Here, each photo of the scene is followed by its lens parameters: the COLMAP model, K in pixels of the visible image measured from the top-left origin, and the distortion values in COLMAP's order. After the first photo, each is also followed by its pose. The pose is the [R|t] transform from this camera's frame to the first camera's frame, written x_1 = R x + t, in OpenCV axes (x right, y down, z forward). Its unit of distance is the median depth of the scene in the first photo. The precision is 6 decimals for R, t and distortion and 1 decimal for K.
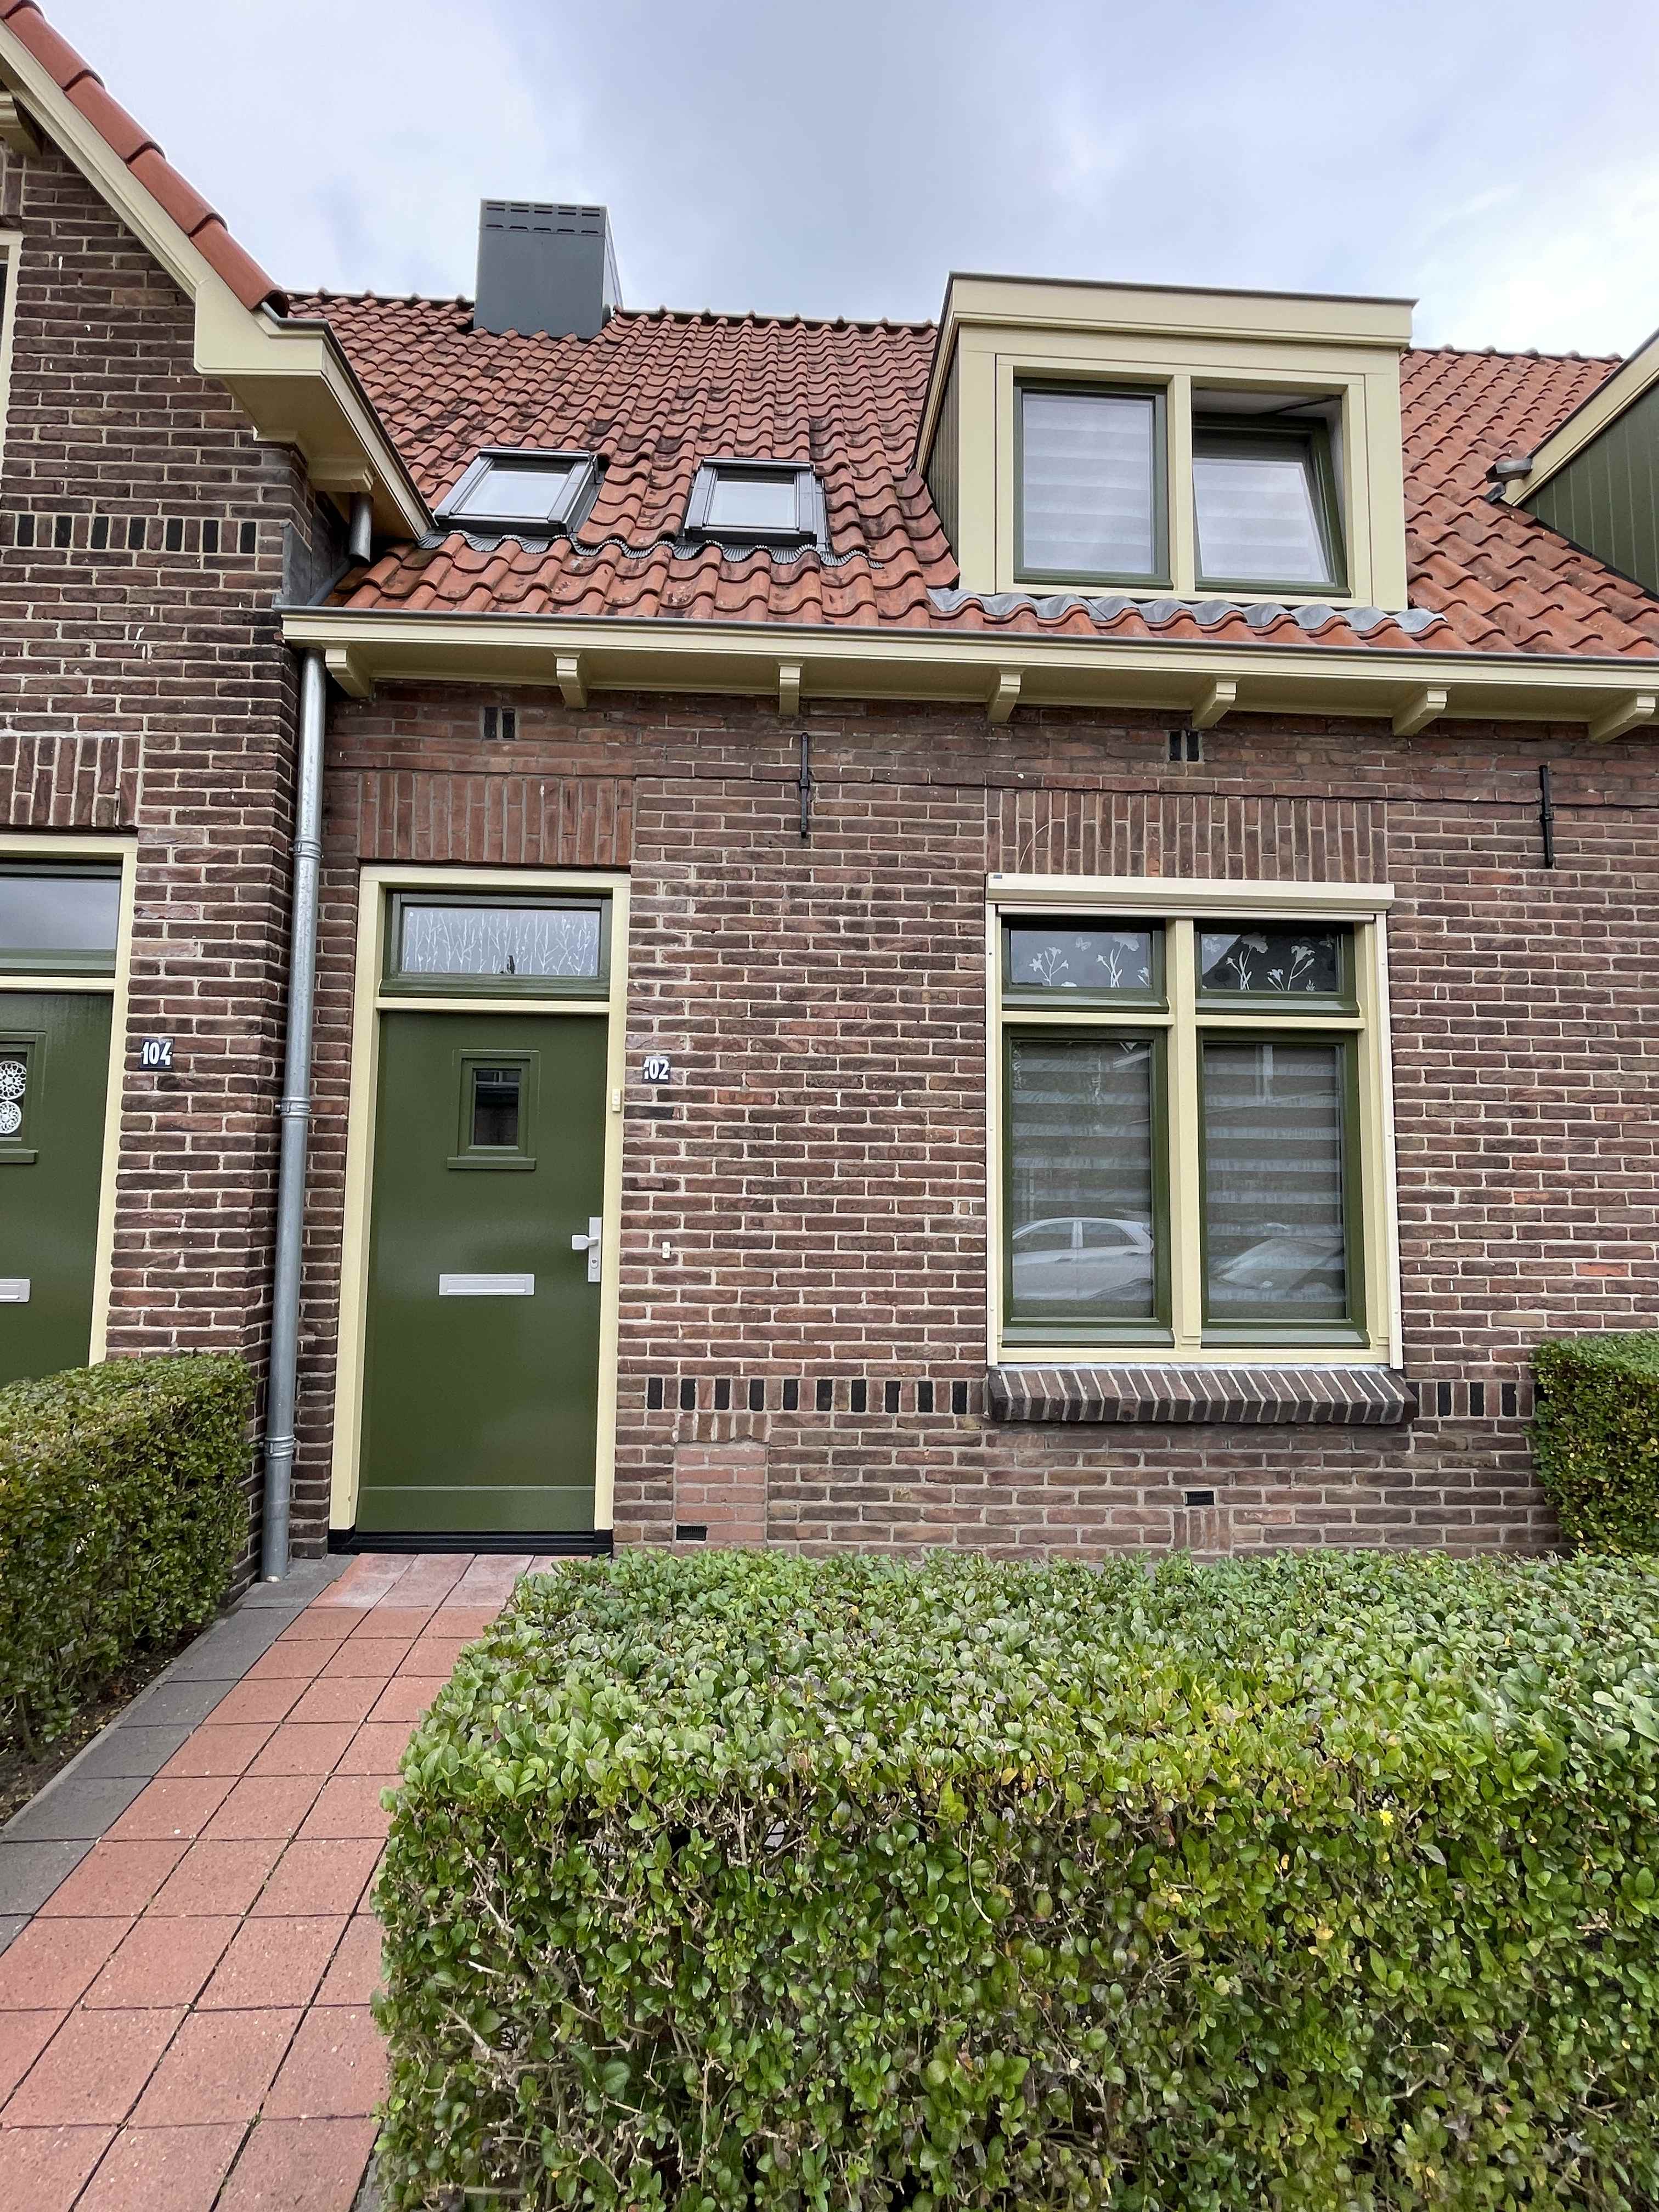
lens RADIAL K [[1036.0, 0, 829.5], [0, 1036.0, 1106.0], [0, 0, 1]] dist [-0.005549, -0.000039]
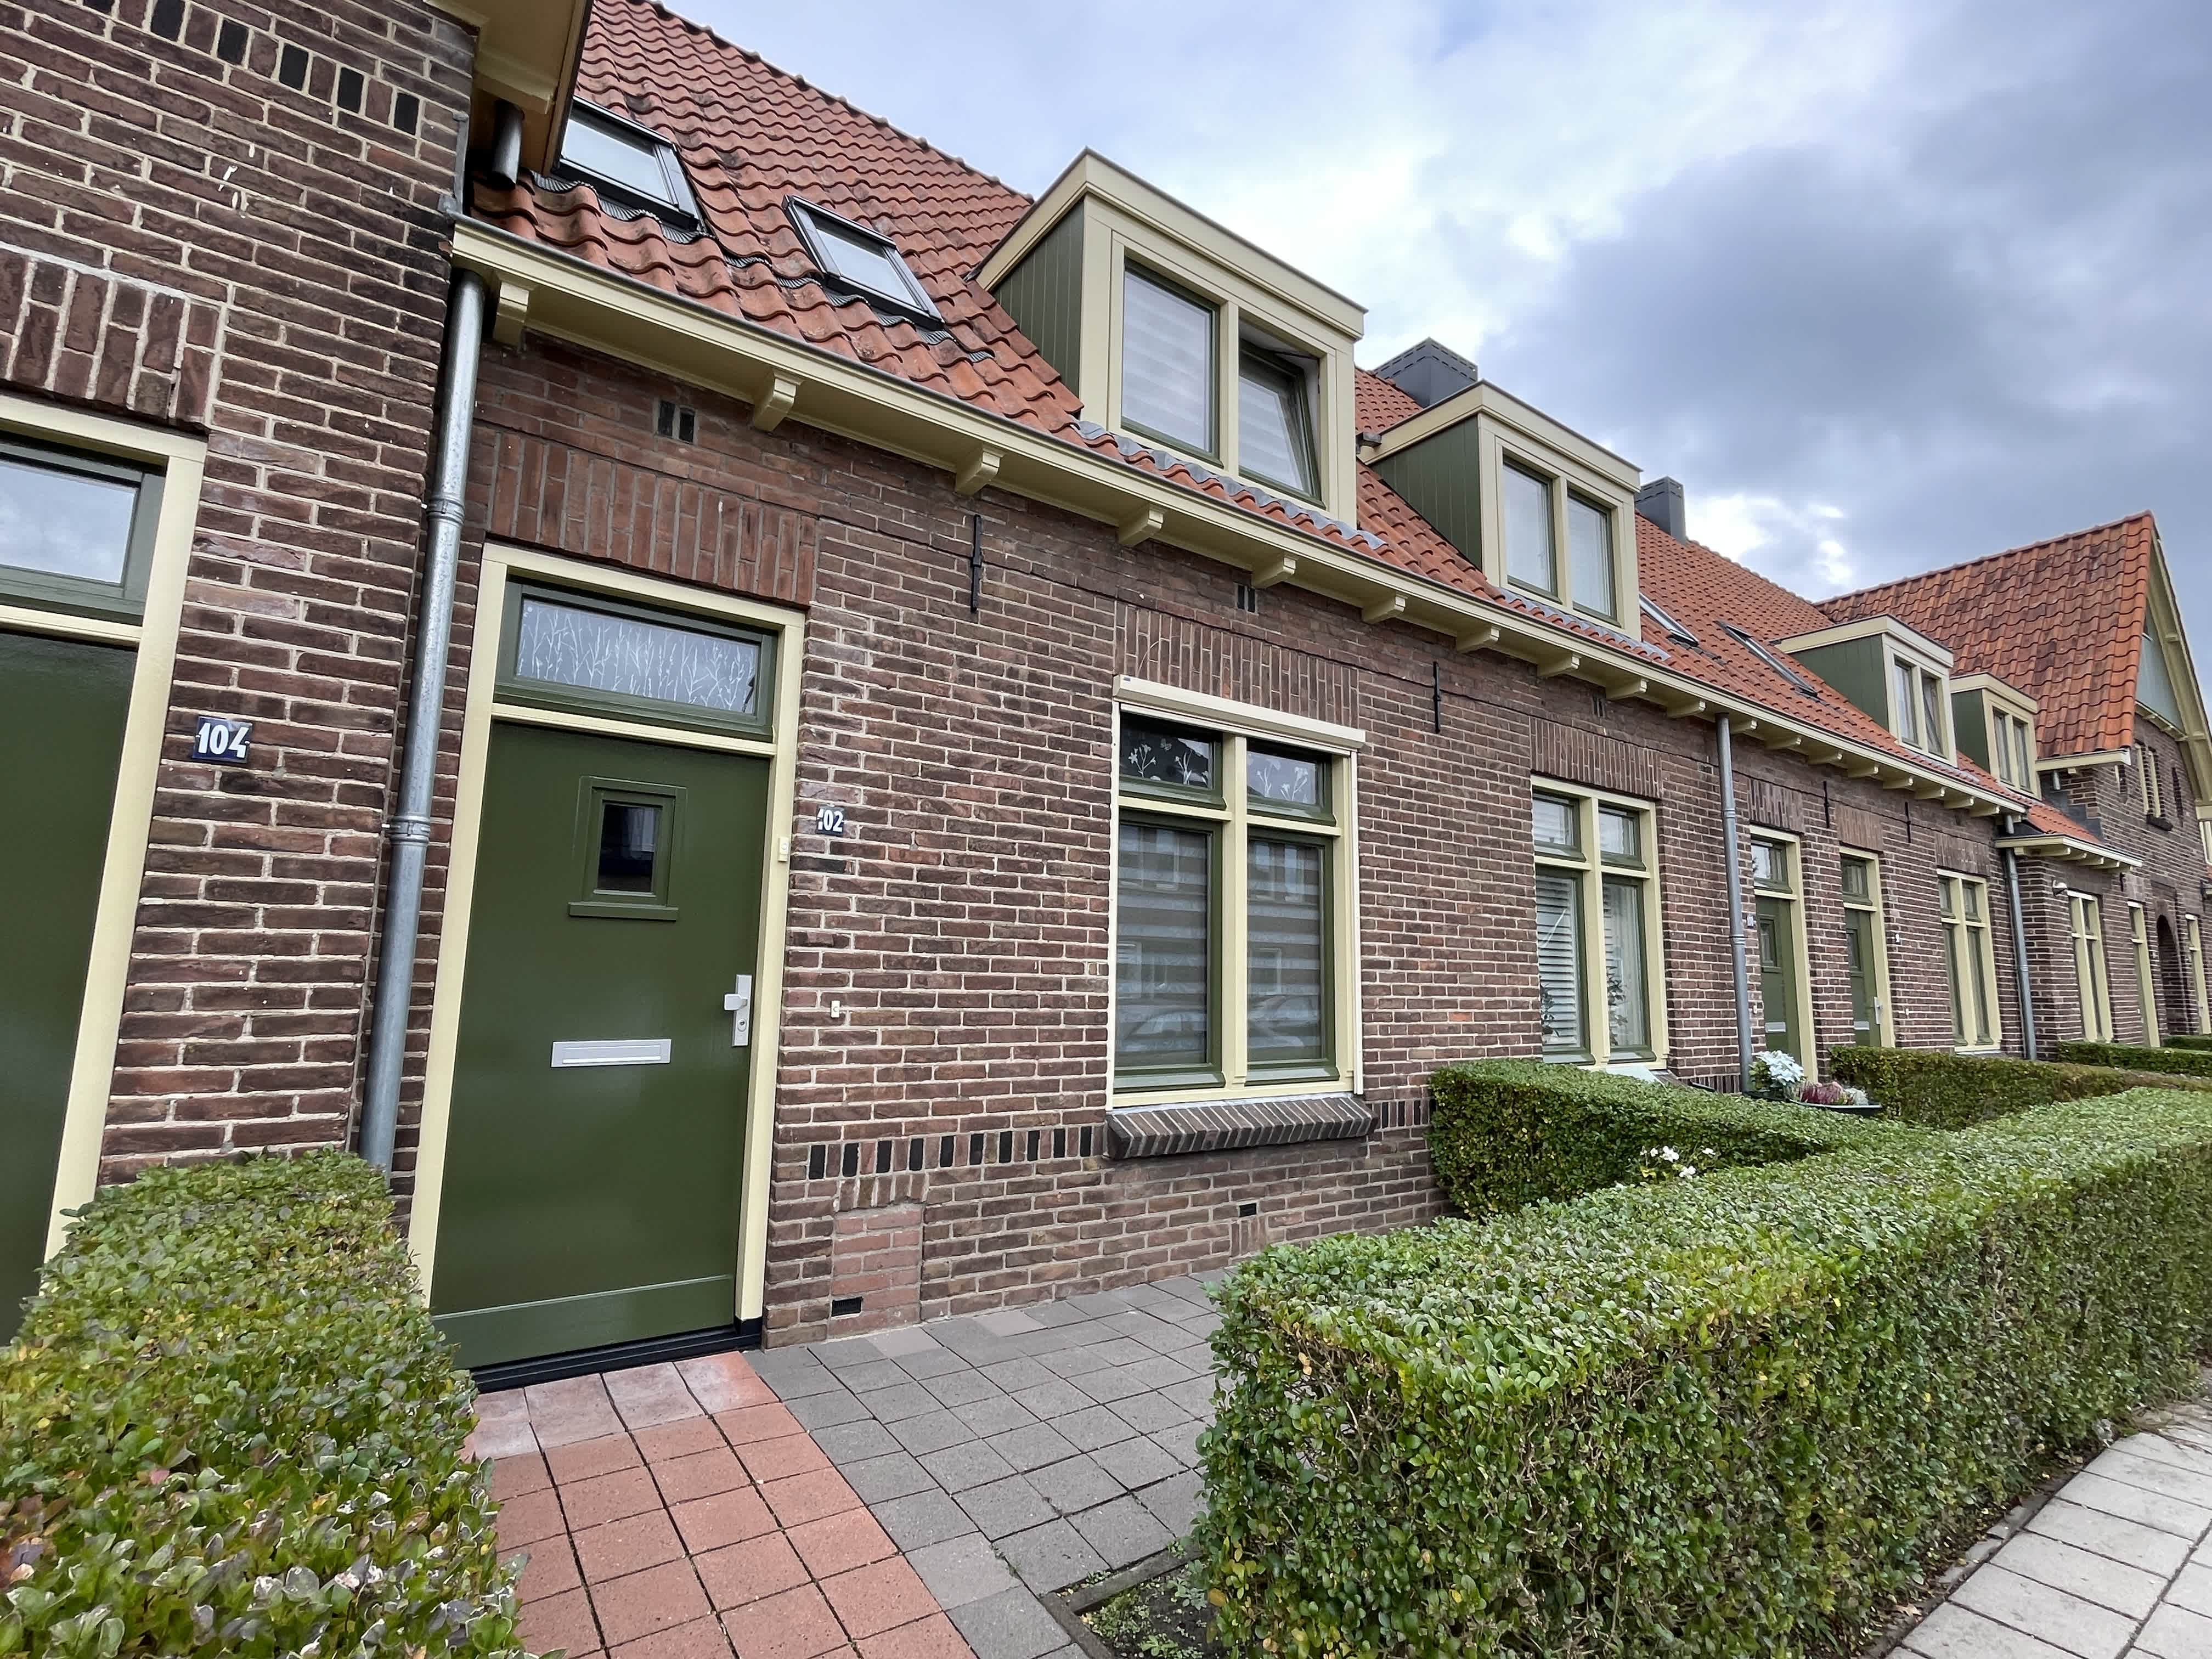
lens RADIAL K [[1040.7, 0, 1106.0], [0, 1040.7, 829.5], [0, 0, 1]] dist [-0.006388, -0.001113]
pose [[0.838171, 0.082533, 0.539126, -0.477145], [-0.053961, 0.996183, -0.068609, 0.025810], [-0.542731, 0.028414, 0.839426, 0.050396]]
